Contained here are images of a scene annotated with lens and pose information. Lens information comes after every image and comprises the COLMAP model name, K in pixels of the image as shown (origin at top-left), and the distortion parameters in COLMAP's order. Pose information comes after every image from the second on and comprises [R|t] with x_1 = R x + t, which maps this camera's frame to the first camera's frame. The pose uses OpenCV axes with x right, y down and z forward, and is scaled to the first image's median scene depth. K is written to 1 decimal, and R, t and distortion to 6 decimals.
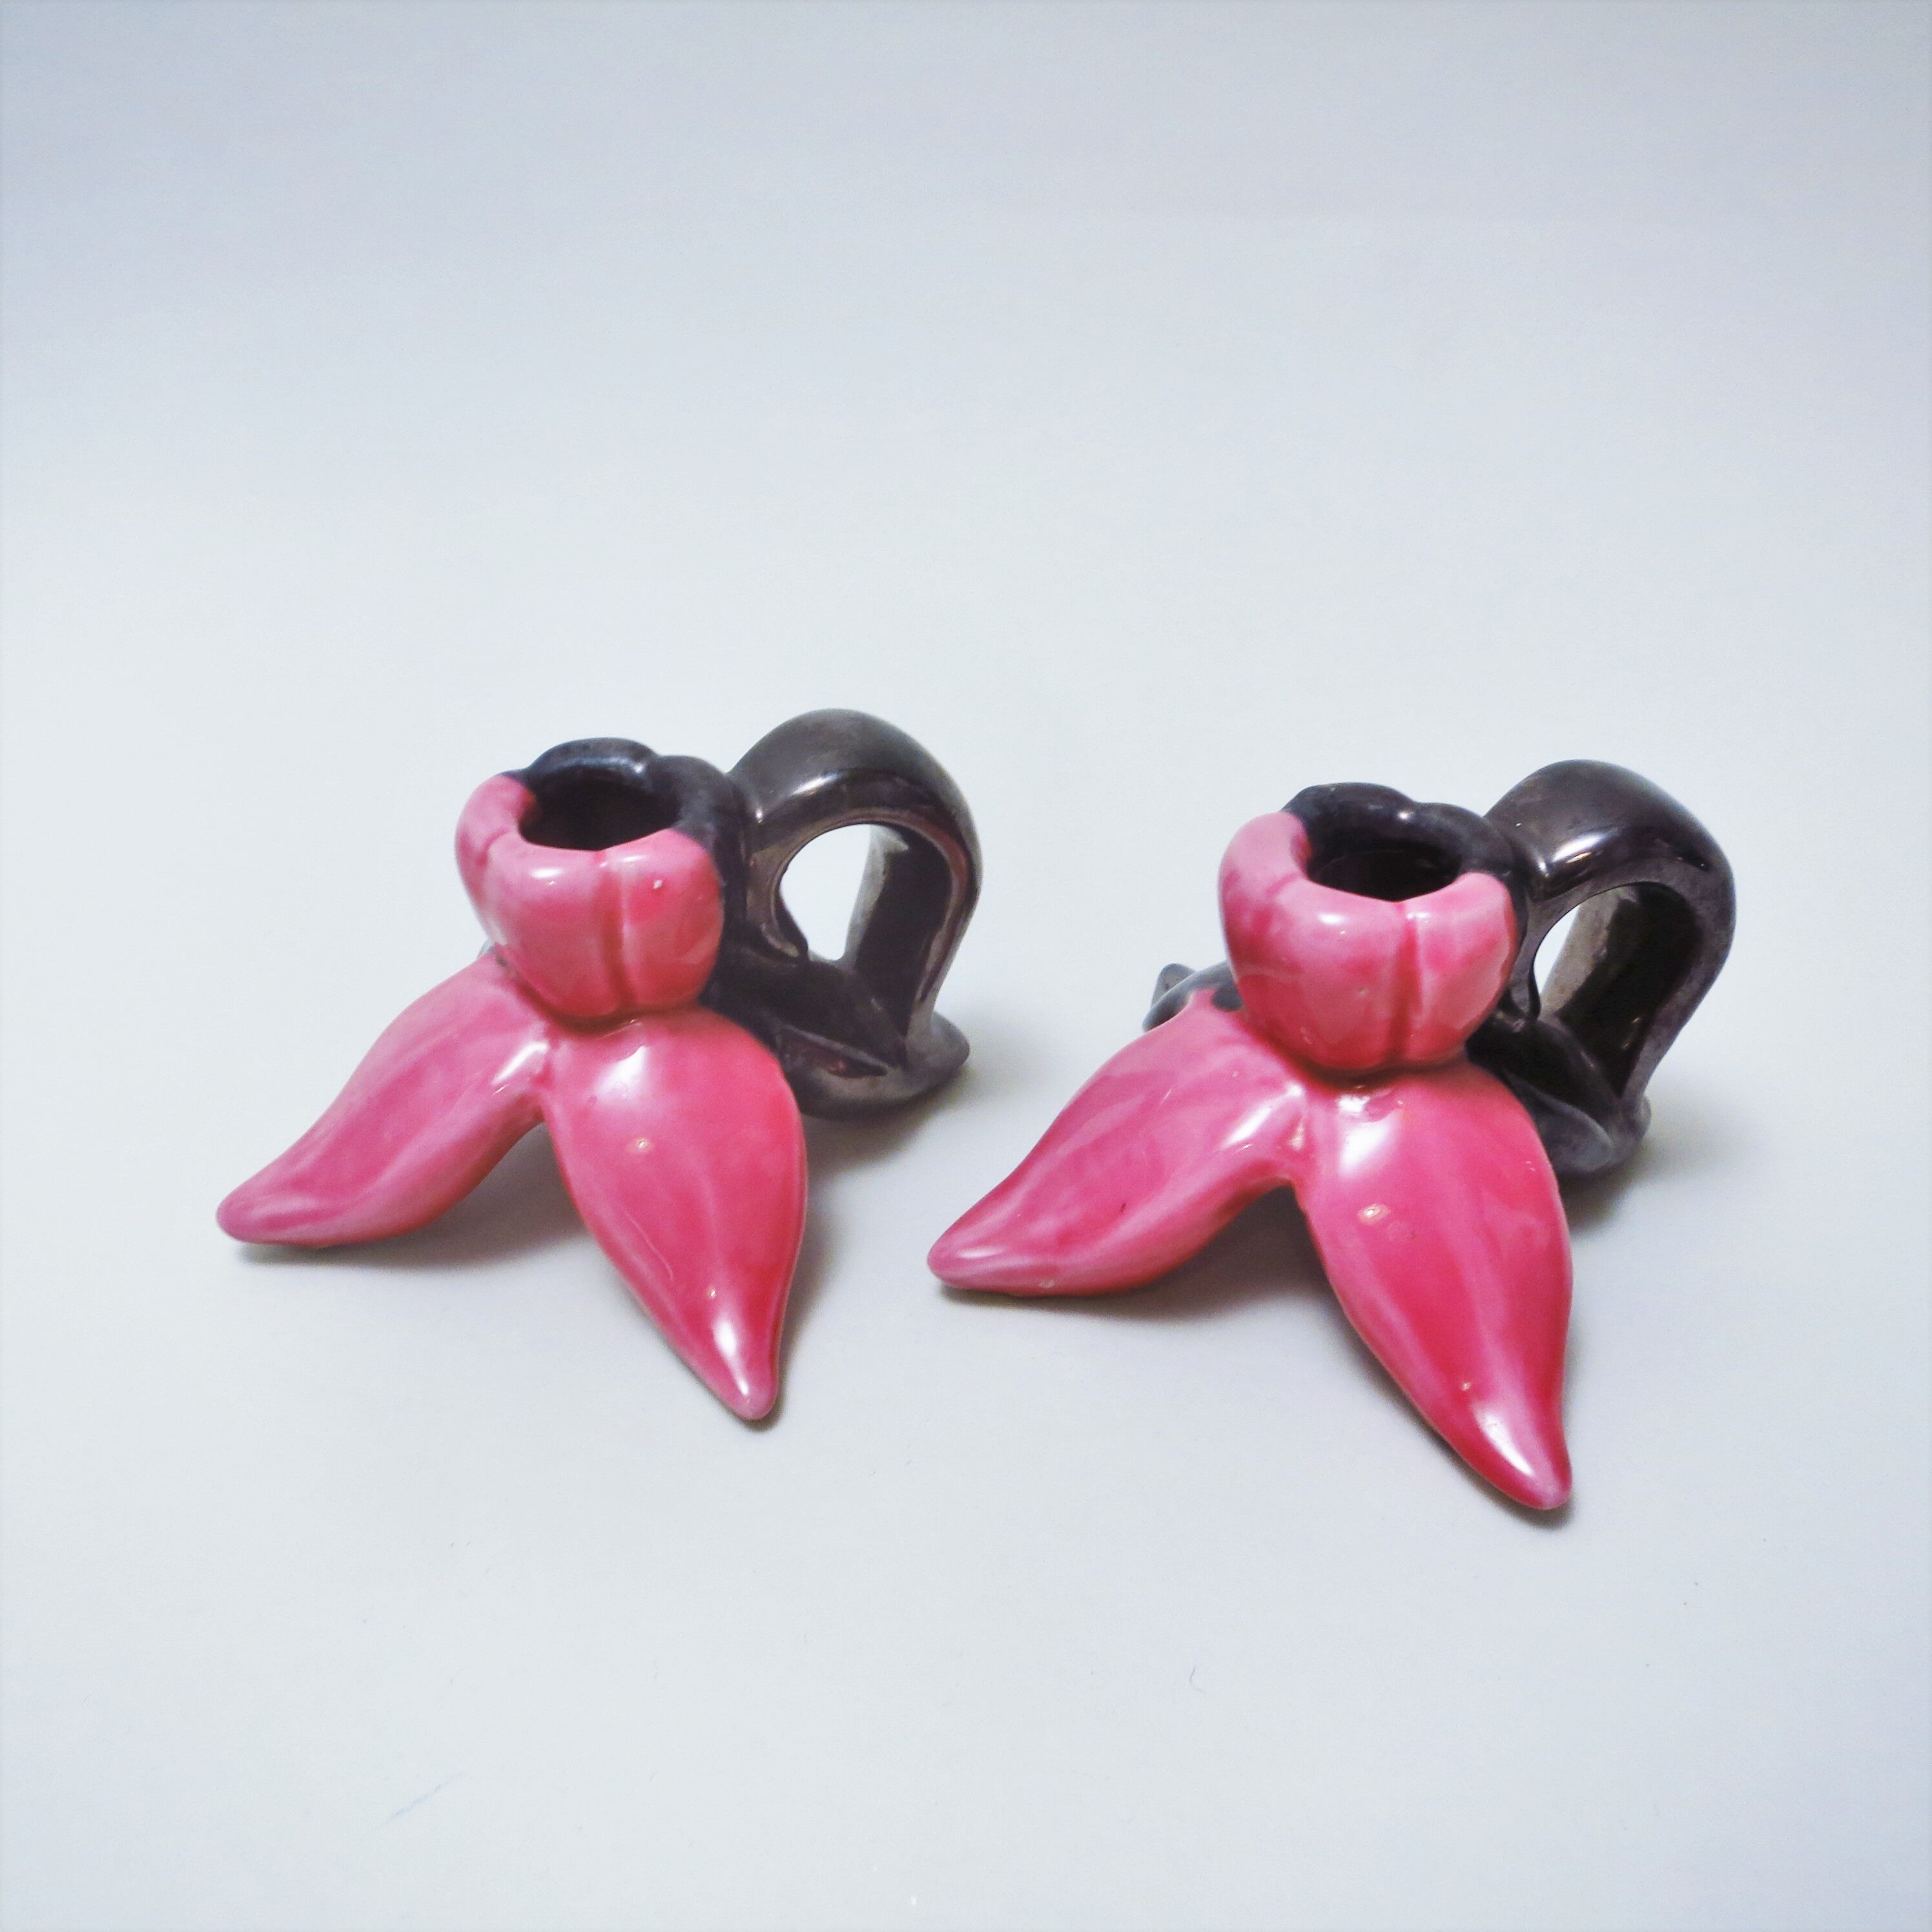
lens RADIAL K [[1857.2, 0, 966.0], [0, 1857.2, 966.0], [0, 0, 1]] dist [-0.001379, -0.000488]
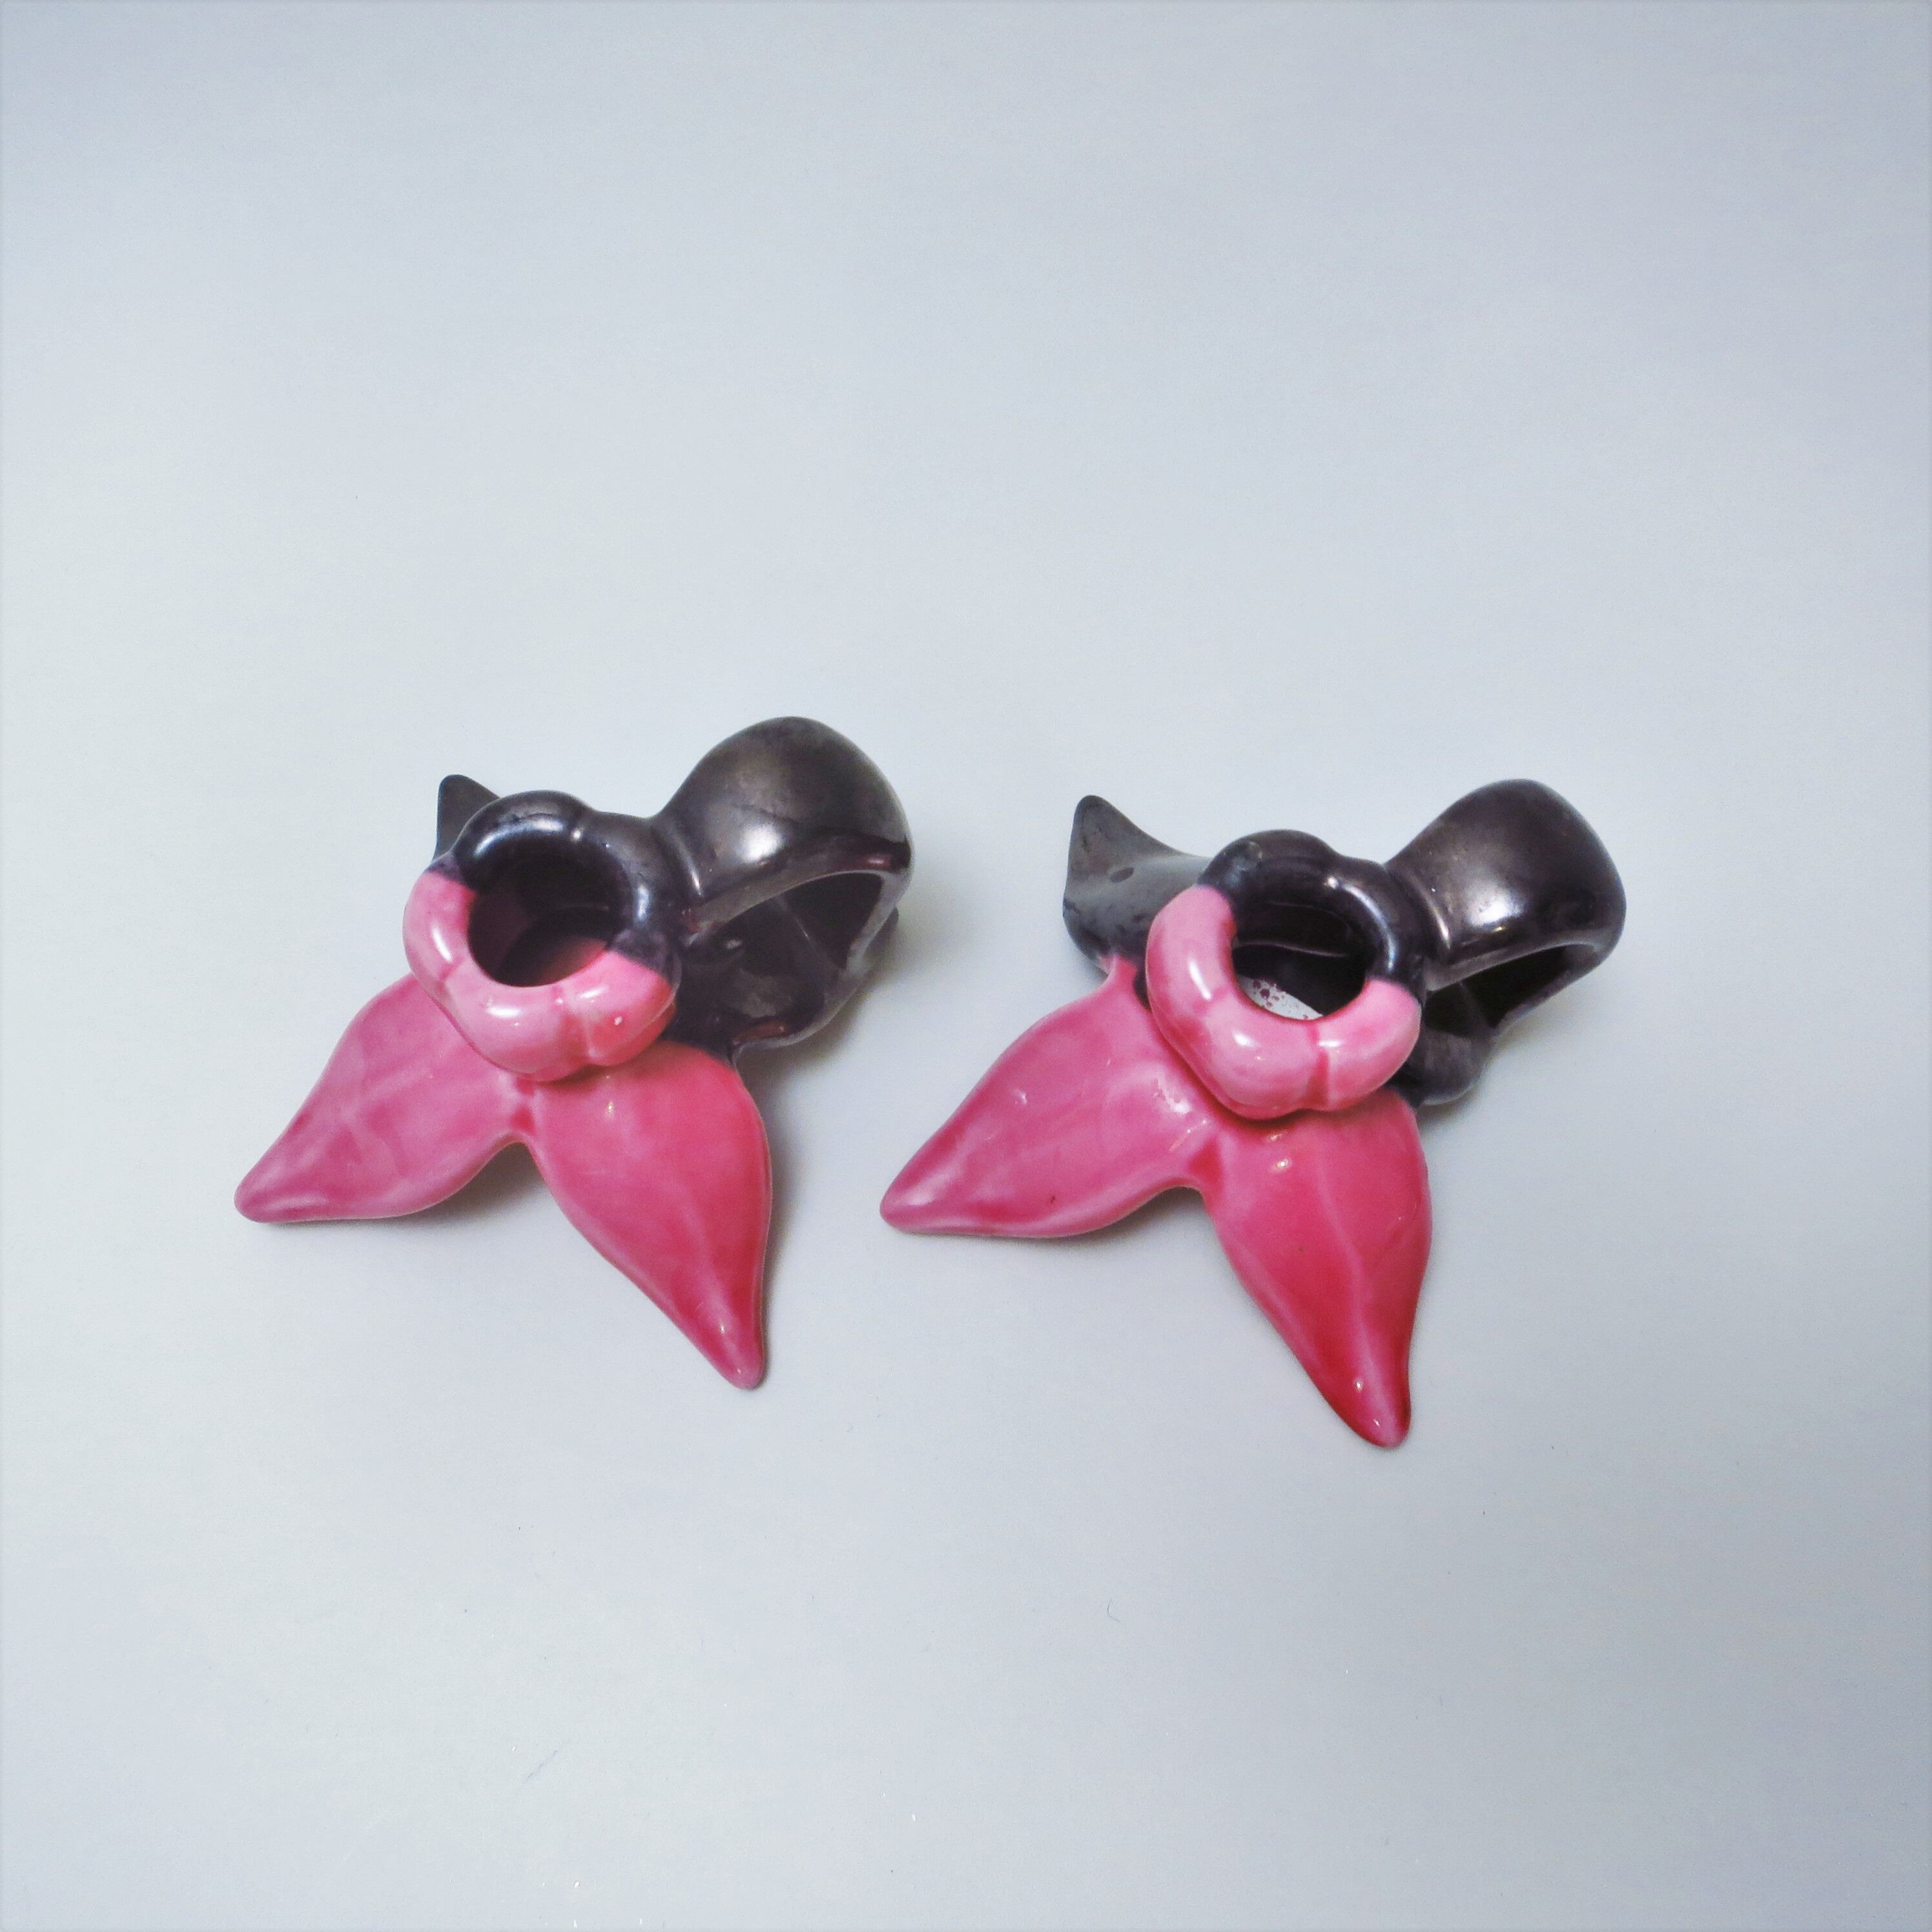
lens RADIAL K [[1857.2, 0, 966.0], [0, 1857.2, 966.0], [0, 0, 1]] dist [-0.001379, -0.000488]
pose [[0.996929, -0.055694, 0.055051, -0.025134], [0.019500, 0.857399, 0.514283, -0.582585], [-0.075843, -0.511630, 0.855852, 0.099154]]
